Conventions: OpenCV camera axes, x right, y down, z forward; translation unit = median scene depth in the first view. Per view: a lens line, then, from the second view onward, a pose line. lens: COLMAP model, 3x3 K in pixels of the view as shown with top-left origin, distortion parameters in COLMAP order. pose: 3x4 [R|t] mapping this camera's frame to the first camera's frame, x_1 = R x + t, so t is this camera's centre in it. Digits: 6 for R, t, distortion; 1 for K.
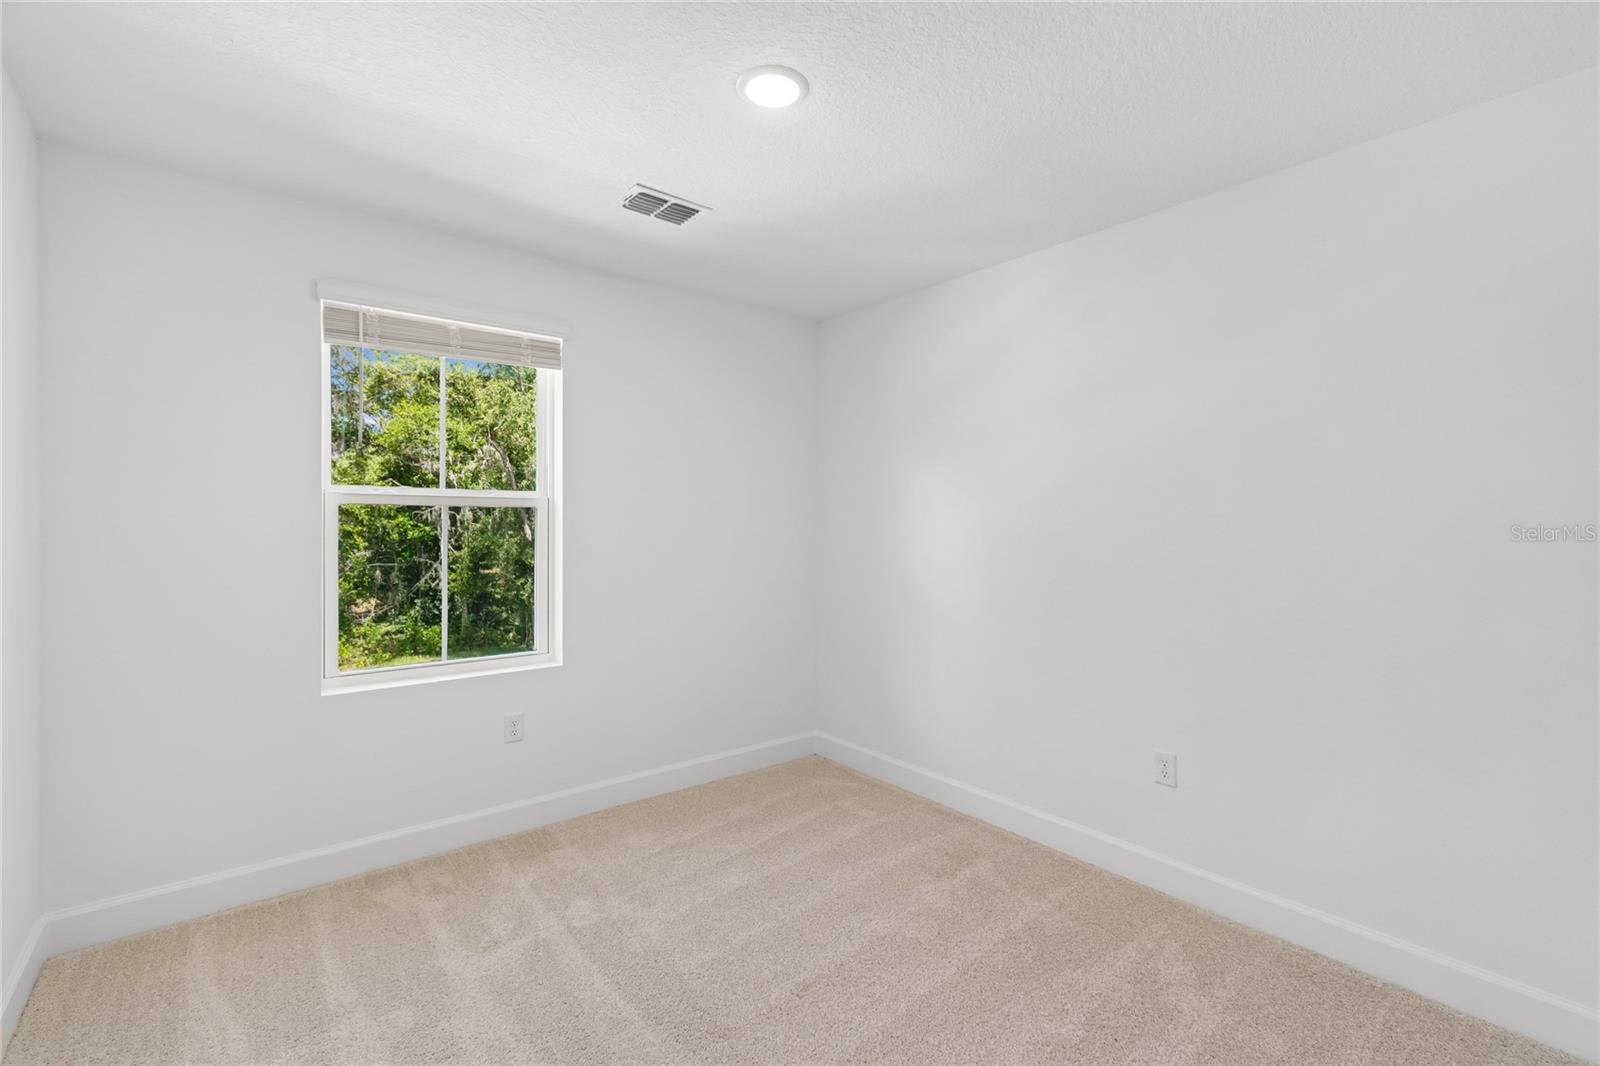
lens RADIAL K [[711.8, 0, 801.9], [0, 711.8, 544.3], [0, 0, 1]] dist [0.001159, -0.000692]
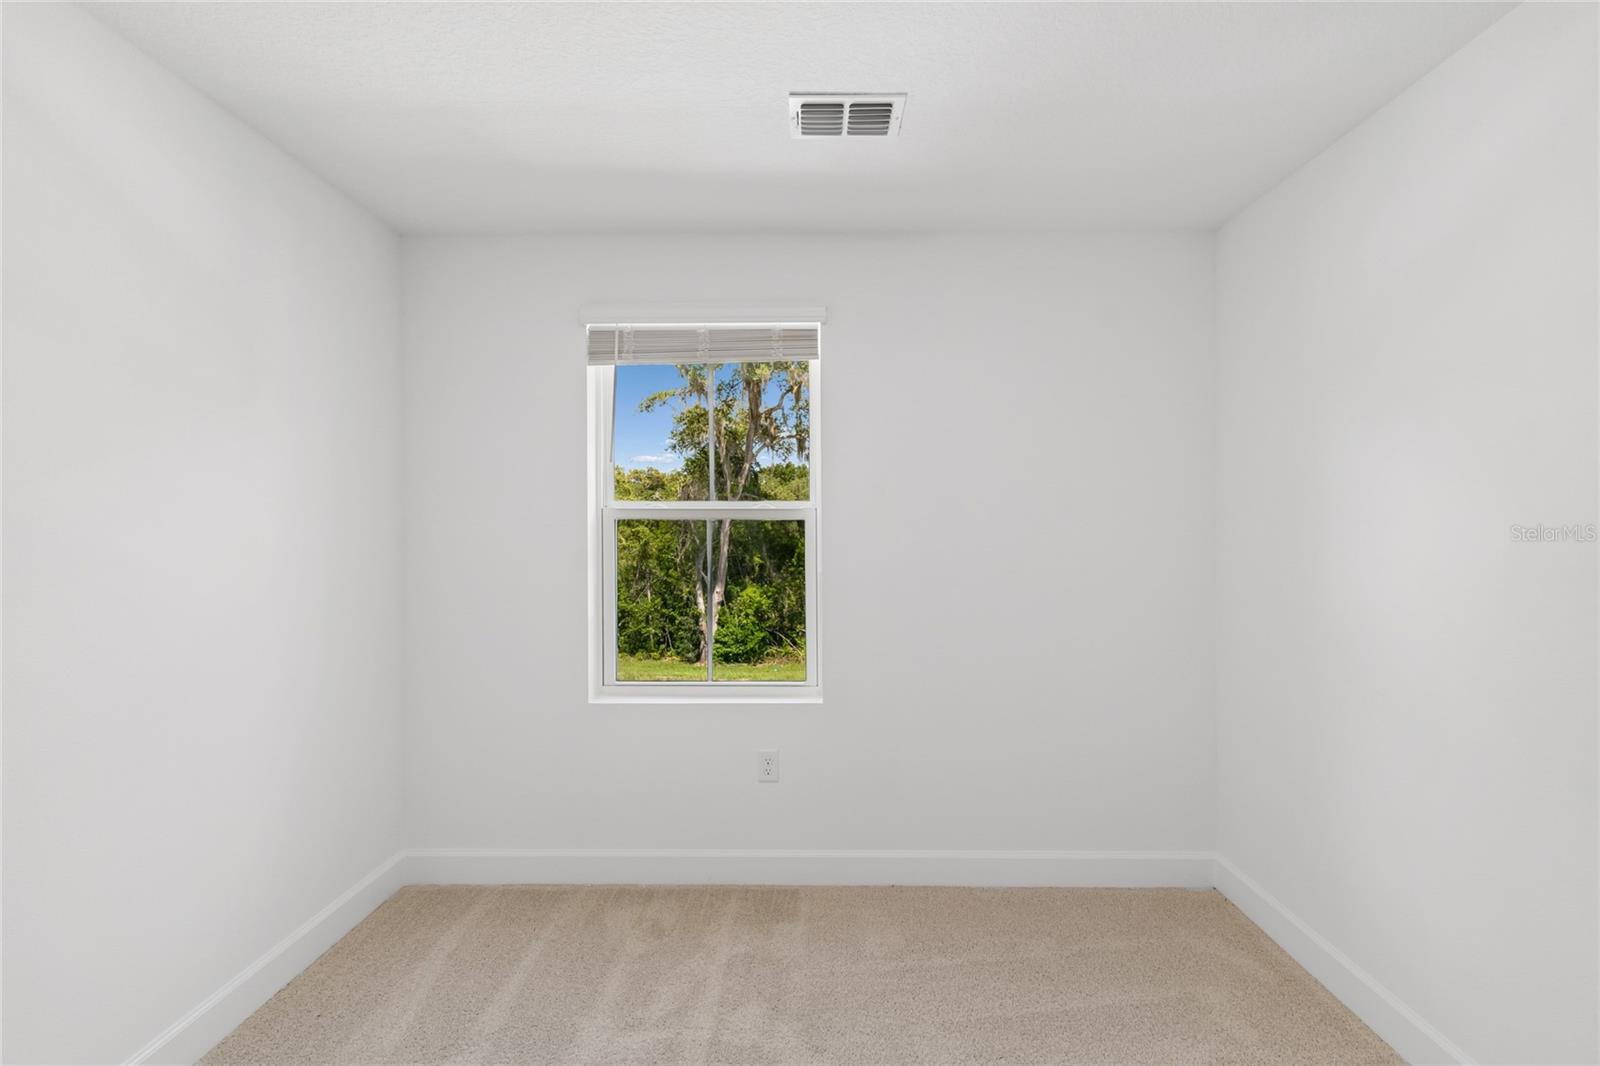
lens RADIAL K [[727.7, 0, 799.7], [0, 727.7, 541.1], [0, 0, 1]] dist [0.003472, -0.000251]
pose [[0.769390, 0.005099, -0.638758, 0.224152], [-0.016614, 0.999790, -0.012031, -0.015693], [0.638563, 0.019869, 0.769313, 0.340322]]
